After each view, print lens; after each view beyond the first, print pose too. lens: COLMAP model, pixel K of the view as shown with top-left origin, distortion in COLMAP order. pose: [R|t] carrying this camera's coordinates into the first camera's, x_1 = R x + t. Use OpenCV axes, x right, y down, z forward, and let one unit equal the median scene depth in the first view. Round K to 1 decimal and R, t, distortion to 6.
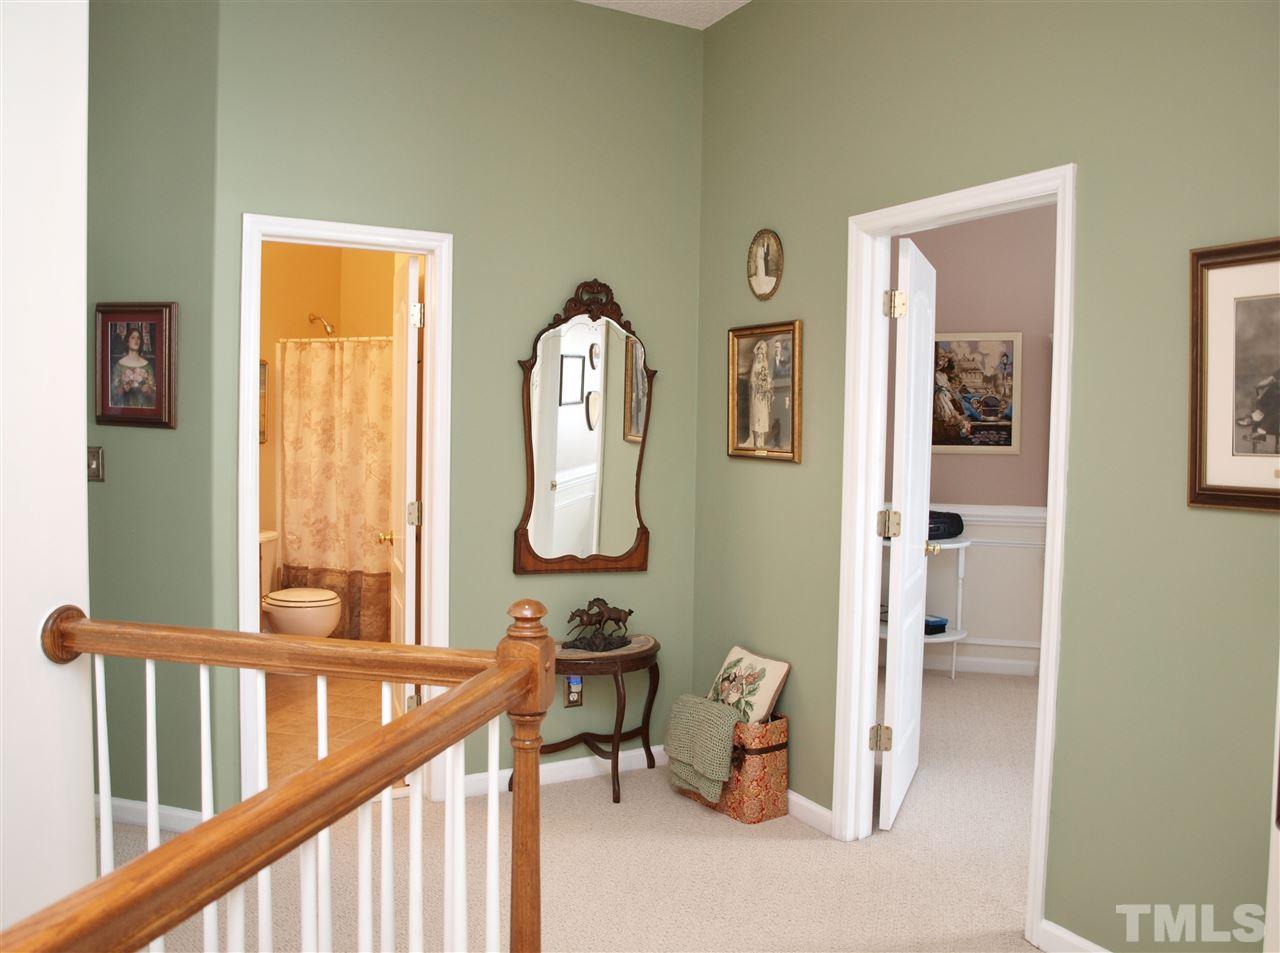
lens RADIAL K [[1020.3, 0, 634.6], [0, 1020.3, 474.8], [0, 0, 1]] dist [-0.110406, 0.075657]
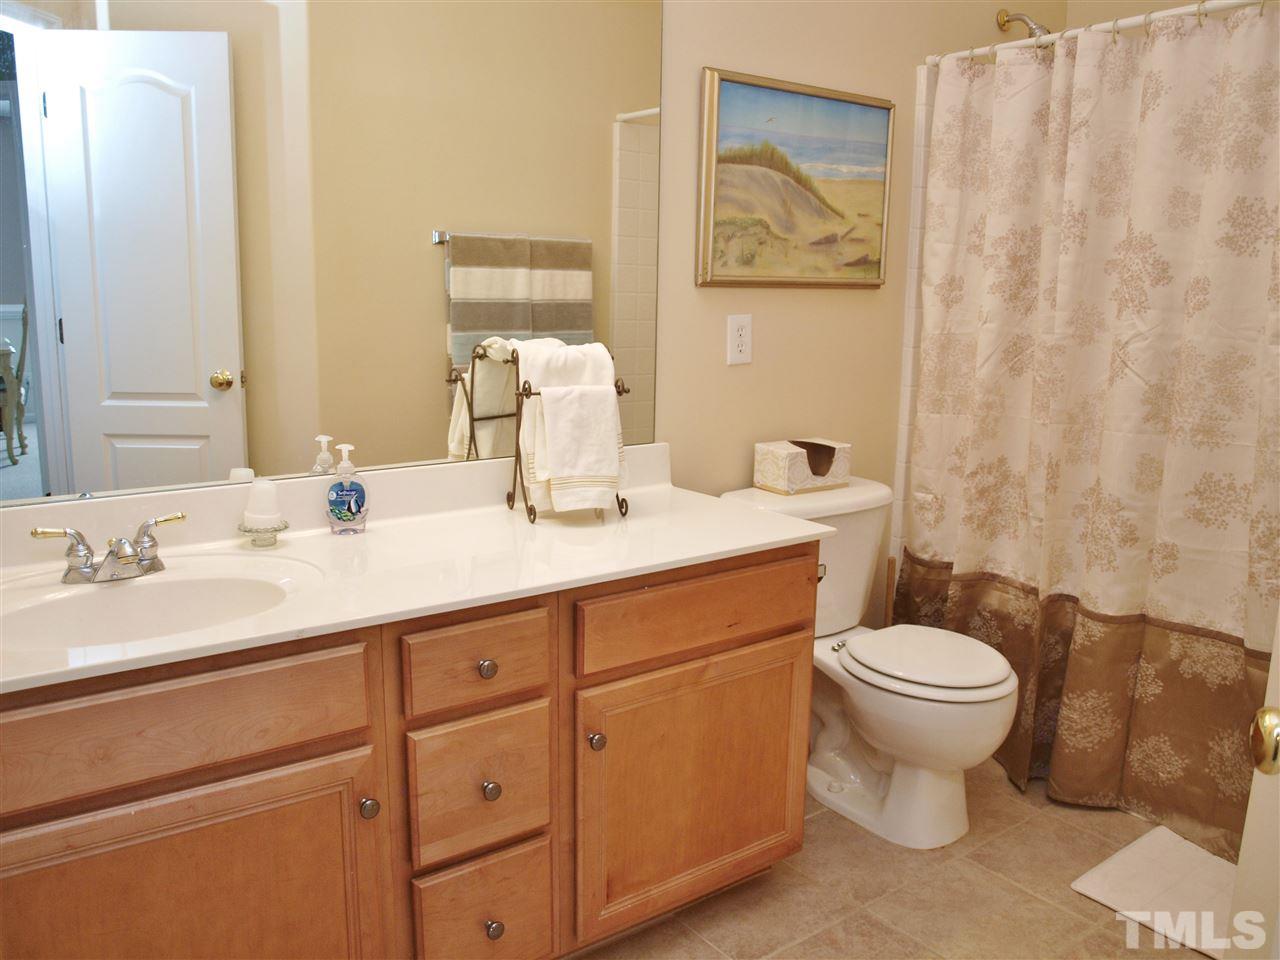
lens RADIAL K [[1020.3, 0, 634.6], [0, 1020.3, 478.3], [0, 0, 1]] dist [-0.110406, 0.075657]
pose [[0.792579, 0.110081, -0.599751, -0.171176], [-0.037242, 0.990472, 0.132580, -0.002403], [0.608631, -0.082744, 0.789127, 0.562913]]
